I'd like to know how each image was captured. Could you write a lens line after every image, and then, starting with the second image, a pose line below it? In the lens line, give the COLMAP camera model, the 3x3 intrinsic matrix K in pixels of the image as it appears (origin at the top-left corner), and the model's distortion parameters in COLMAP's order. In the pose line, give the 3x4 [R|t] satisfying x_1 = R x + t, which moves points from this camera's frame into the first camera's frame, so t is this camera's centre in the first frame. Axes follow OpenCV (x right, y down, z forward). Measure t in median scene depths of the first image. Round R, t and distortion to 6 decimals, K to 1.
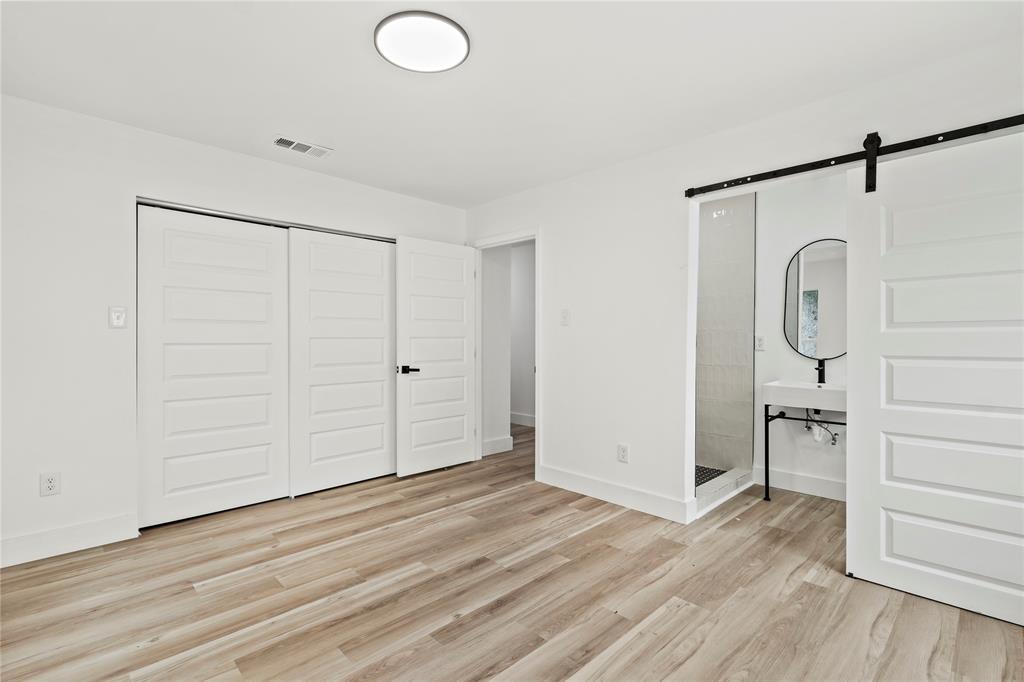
lens RADIAL K [[475.0, 0, 512.0], [0, 475.0, 341.0], [0, 0, 1]] dist [-0.001389, 0.000202]
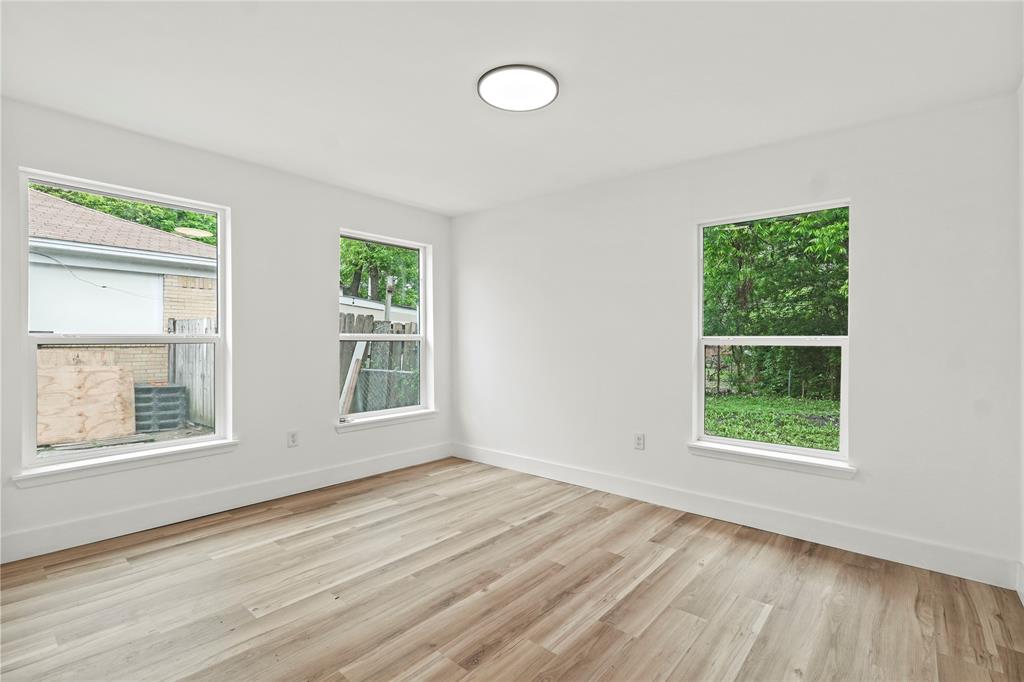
lens RADIAL K [[475.0, 0, 512.0], [0, 475.0, 341.0], [0, 0, 1]] dist [-0.001389, 0.000202]
pose [[-0.995309, -0.009695, -0.096257, -0.061829], [-0.010474, 0.999916, 0.007592, -0.018443], [0.096175, 0.008564, -0.995328, 2.012356]]
